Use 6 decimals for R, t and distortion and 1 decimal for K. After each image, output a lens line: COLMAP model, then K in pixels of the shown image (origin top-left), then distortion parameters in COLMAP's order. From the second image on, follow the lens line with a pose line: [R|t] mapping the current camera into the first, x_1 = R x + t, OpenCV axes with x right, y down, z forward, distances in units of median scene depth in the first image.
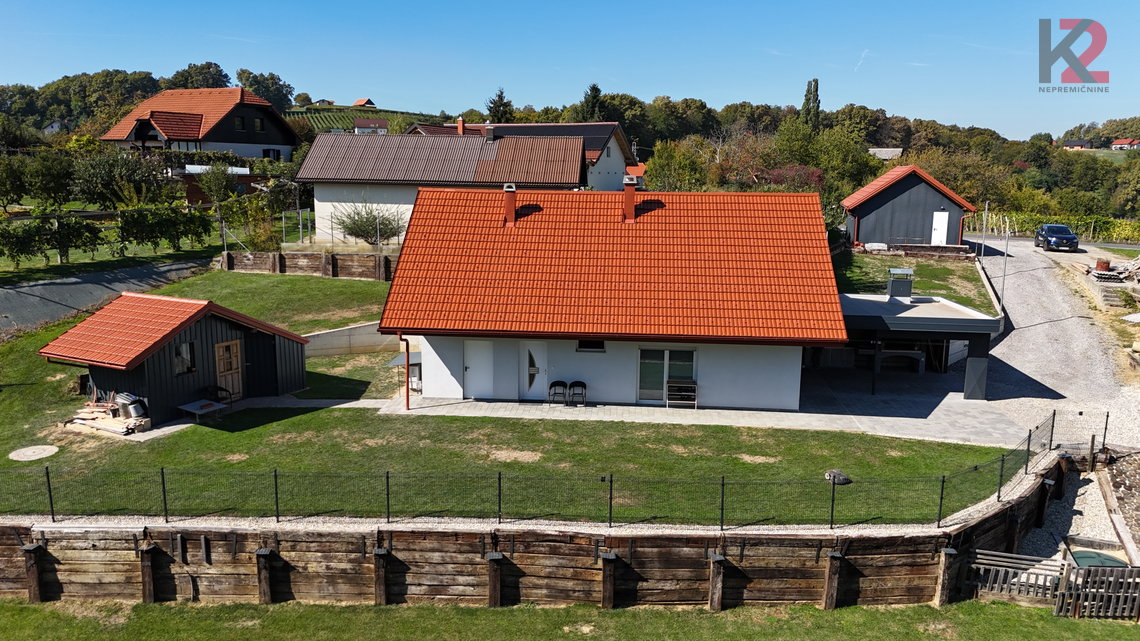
lens RADIAL K [[848.5, 0, 572.8], [0, 848.5, 304.5], [0, 0, 1]] dist [0.082051, -0.080607]
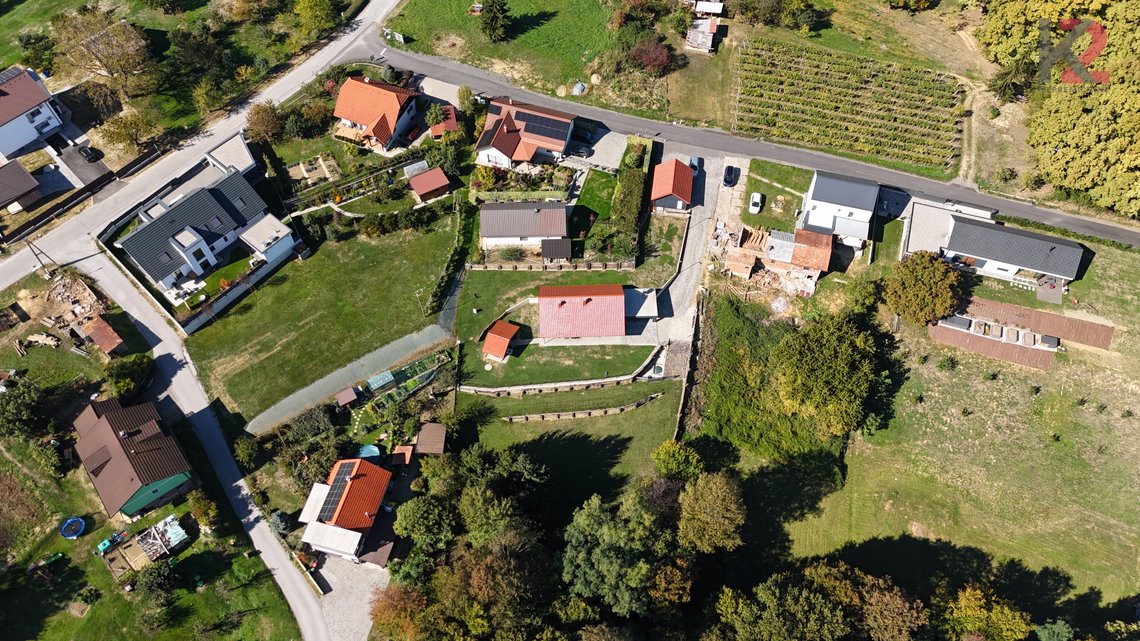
lens RADIAL K [[849.8, 0, 570.0], [0, 849.8, 320.5], [0, 0, 1]] dist [0.076295, -0.086047]
pose [[0.994610, -0.095279, 0.040901, -0.256755], [0.032240, 0.659091, 0.751372, -4.236256], [-0.098548, -0.746003, 0.658611, -2.565586]]
